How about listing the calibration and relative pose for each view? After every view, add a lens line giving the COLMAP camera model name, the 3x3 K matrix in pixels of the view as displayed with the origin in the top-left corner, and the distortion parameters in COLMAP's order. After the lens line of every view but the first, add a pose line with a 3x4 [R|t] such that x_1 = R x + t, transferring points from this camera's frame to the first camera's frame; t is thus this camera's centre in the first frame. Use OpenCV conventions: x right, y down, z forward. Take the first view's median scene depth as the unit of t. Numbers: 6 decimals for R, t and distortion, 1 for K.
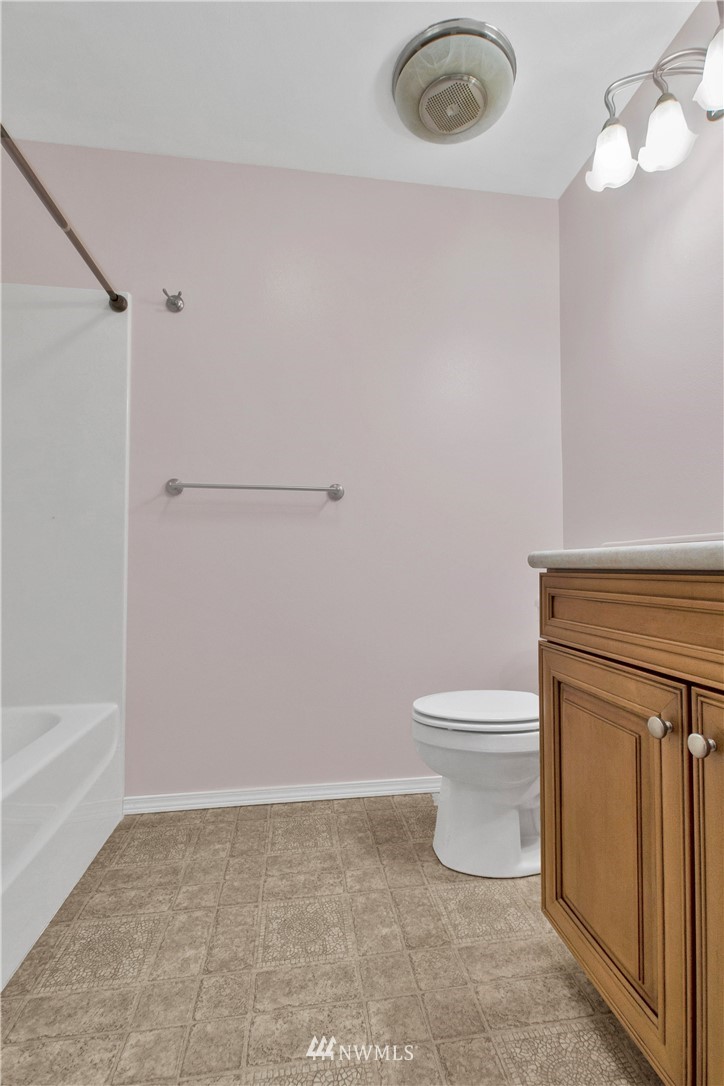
lens RADIAL K [[505.0, 0, 369.7], [0, 505.0, 557.9], [0, 0, 1]] dist [-0.001828, -0.000331]
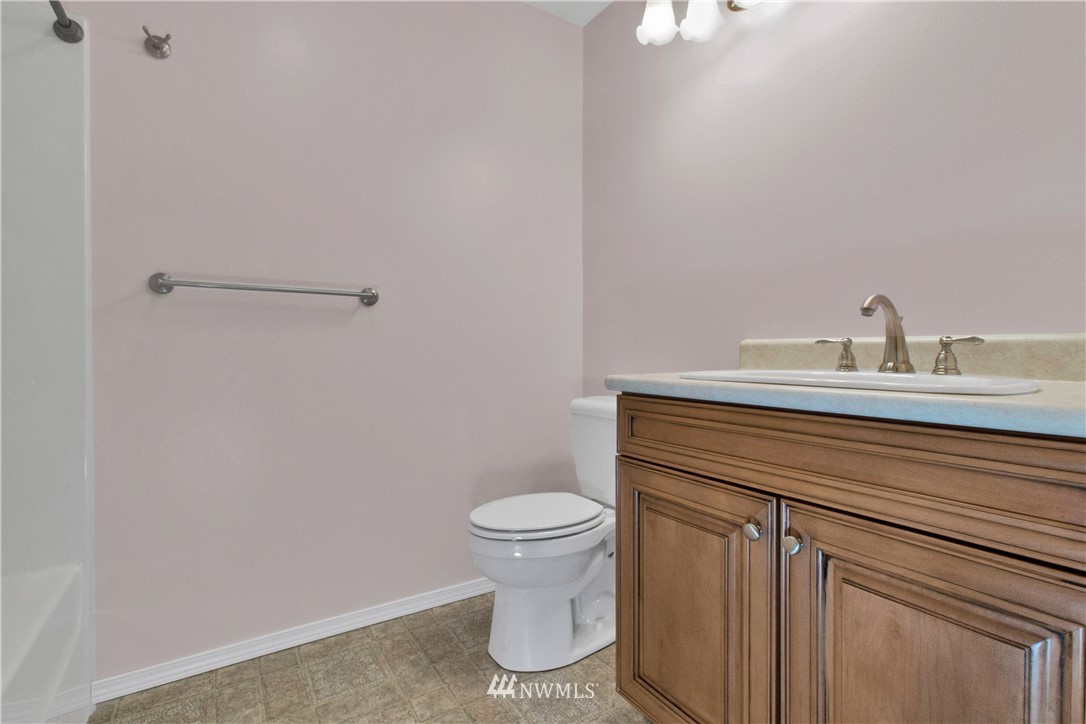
lens RADIAL K [[506.8, 0, 542.1], [0, 506.8, 364.9], [0, 0, 1]] dist [0.000993, -0.000610]
pose [[0.916874, -0.009996, 0.399052, -0.191488], [-0.006491, 0.999181, 0.039944, -0.059400], [-0.399124, -0.039214, 0.916058, 0.034385]]
